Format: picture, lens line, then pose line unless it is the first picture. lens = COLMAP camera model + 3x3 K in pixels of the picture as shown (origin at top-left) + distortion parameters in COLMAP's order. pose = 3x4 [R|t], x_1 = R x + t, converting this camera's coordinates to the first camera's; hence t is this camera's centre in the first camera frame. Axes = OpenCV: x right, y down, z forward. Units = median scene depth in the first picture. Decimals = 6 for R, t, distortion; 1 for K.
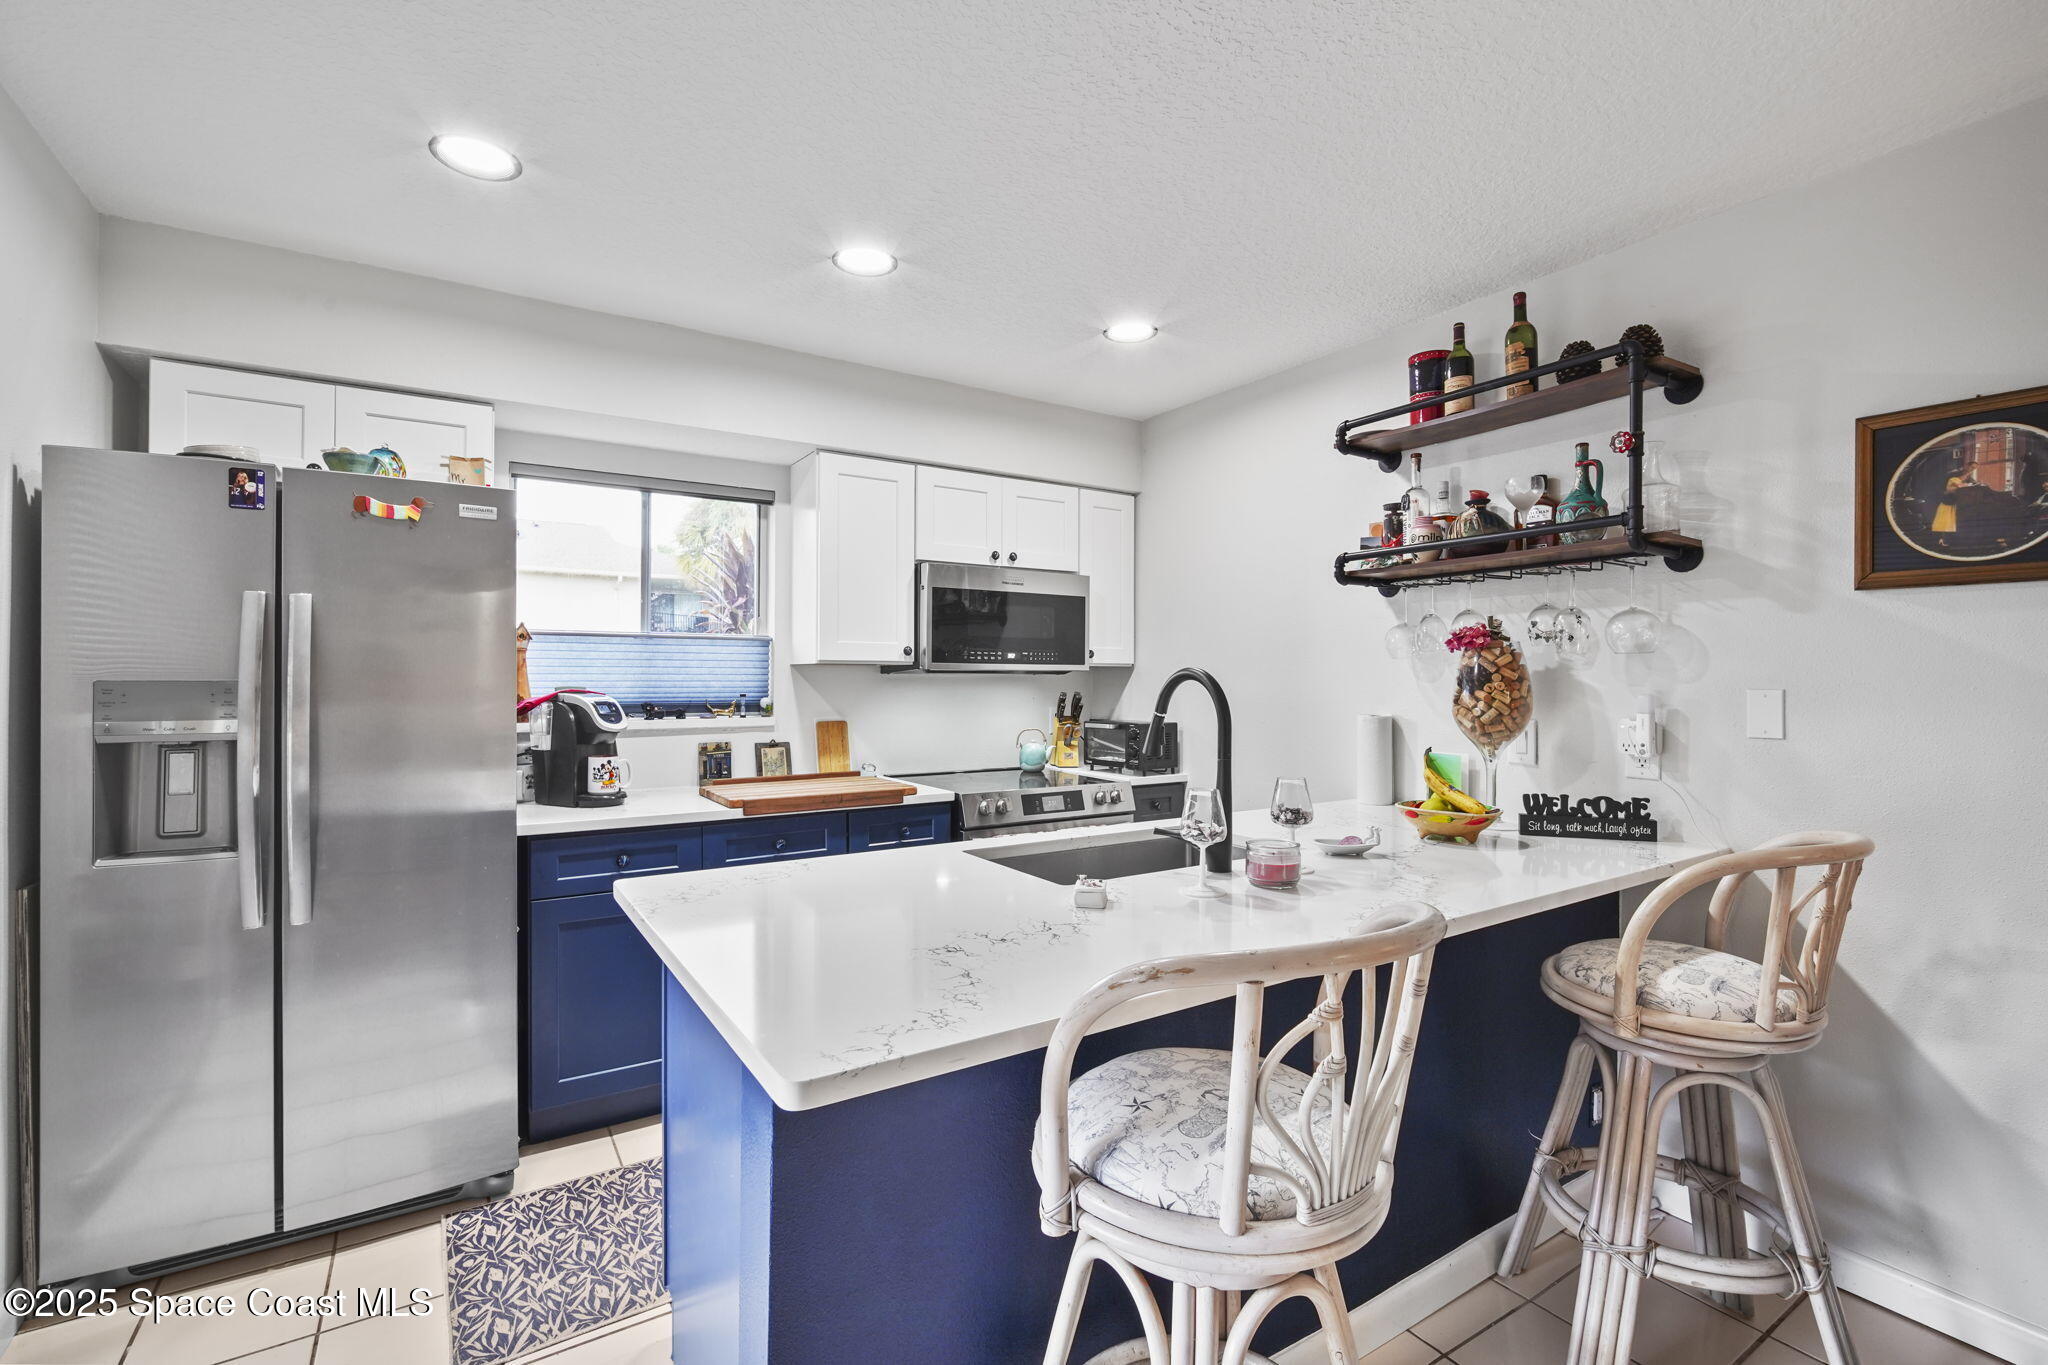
lens RADIAL K [[898.1, 0, 1008.4], [0, 898.1, 681.5], [0, 0, 1]] dist [-0.014802, 0.002308]
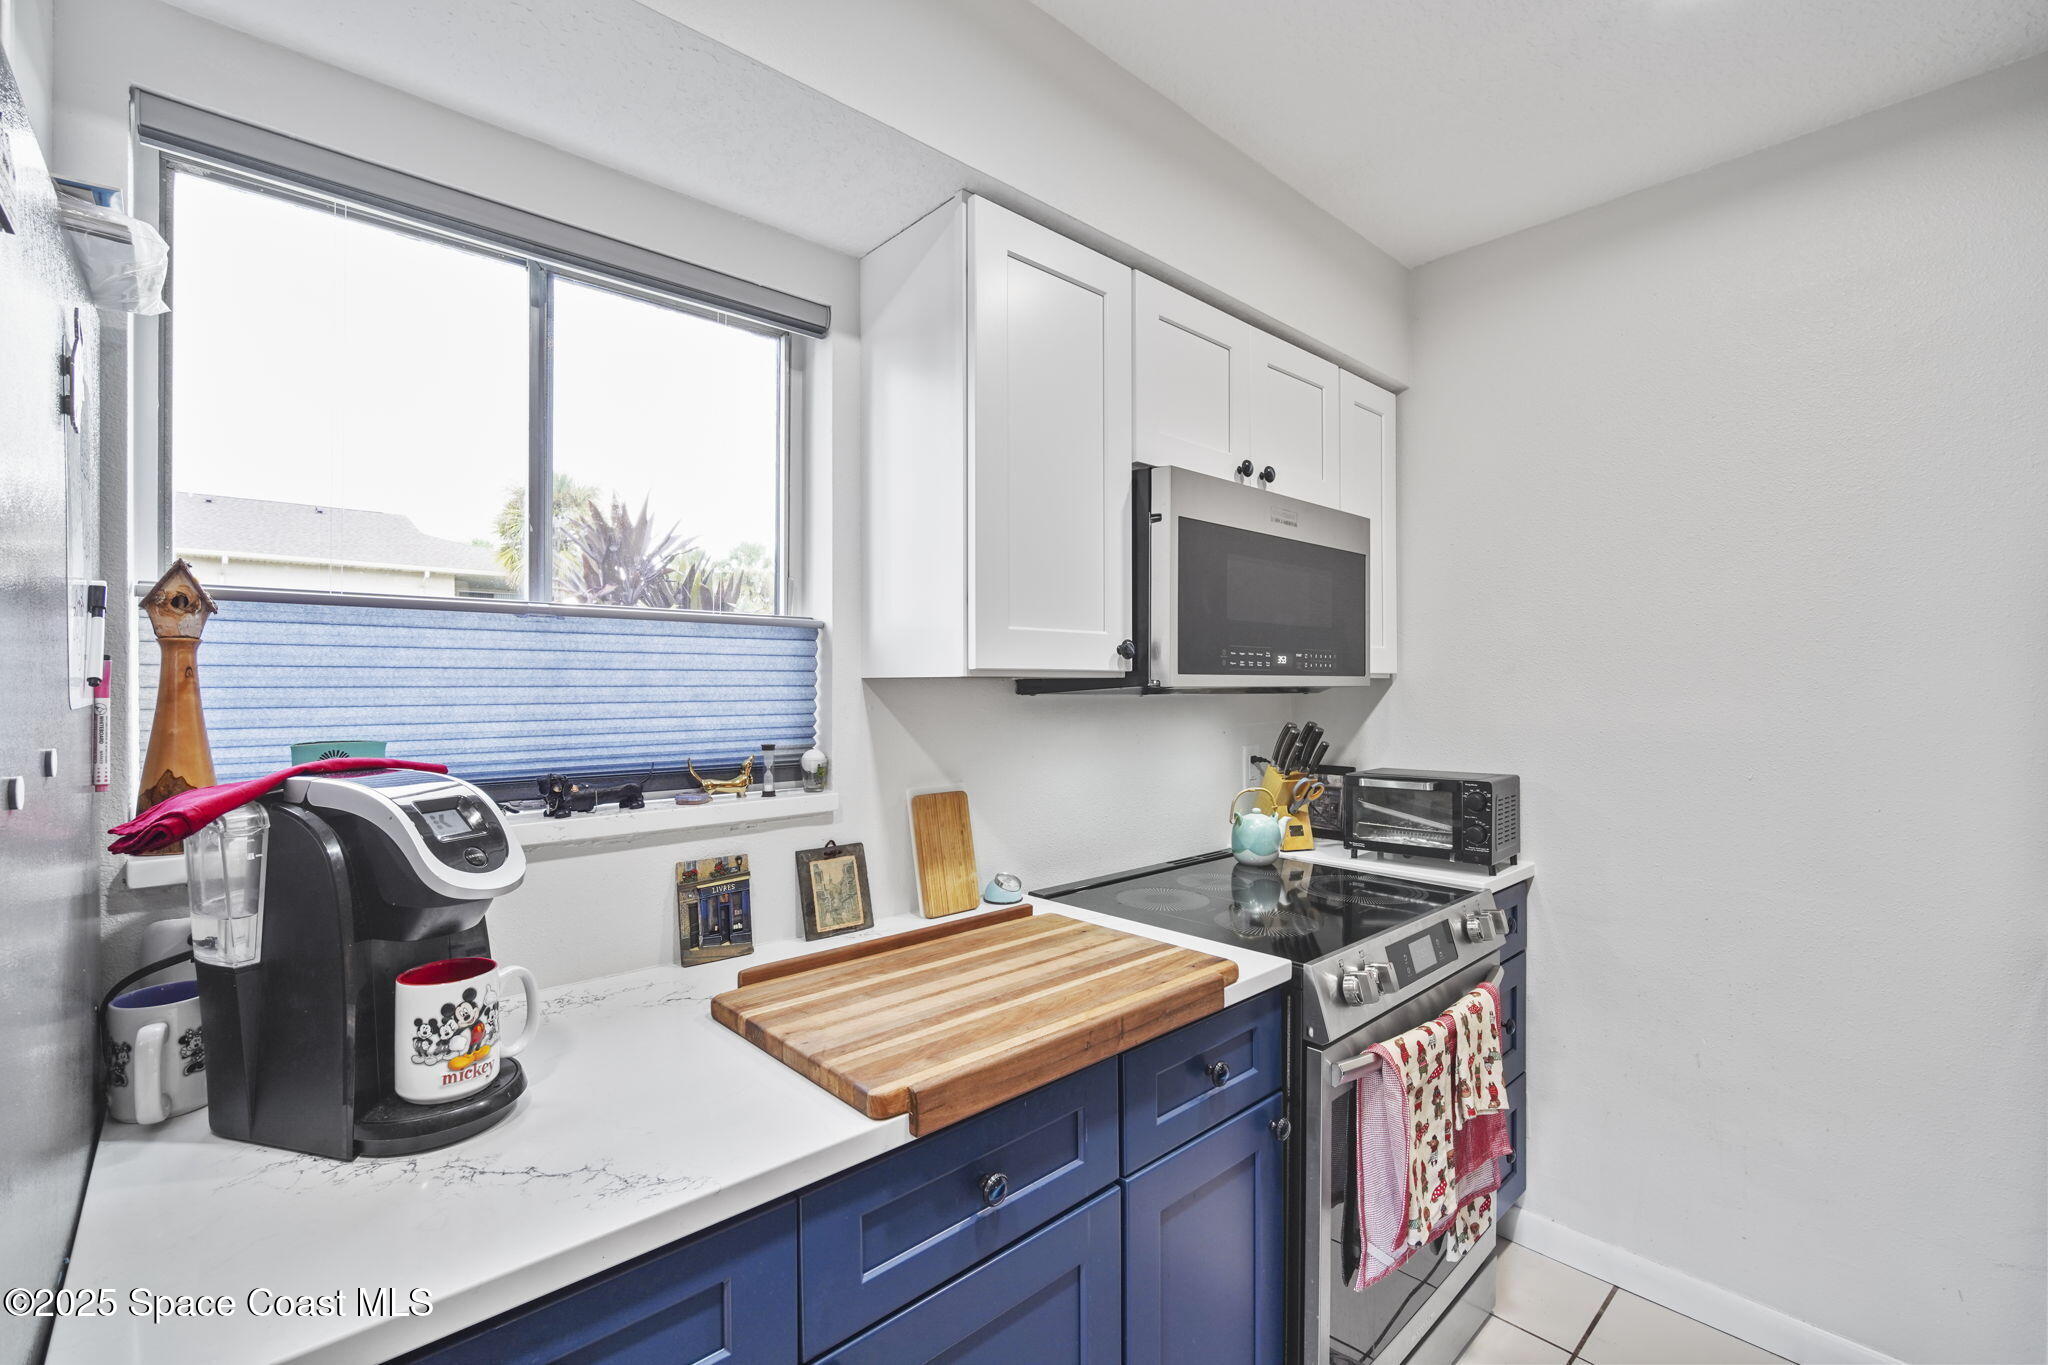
lens RADIAL K [[898.1, 0, 1010.1], [0, 898.1, 684.5], [0, 0, 1]] dist [-0.014802, 0.002308]
pose [[0.985350, -0.005661, 0.170452, -0.292373], [0.006268, 0.999976, -0.003021, -0.015967], [-0.170431, 0.004045, 0.985361, 0.618086]]
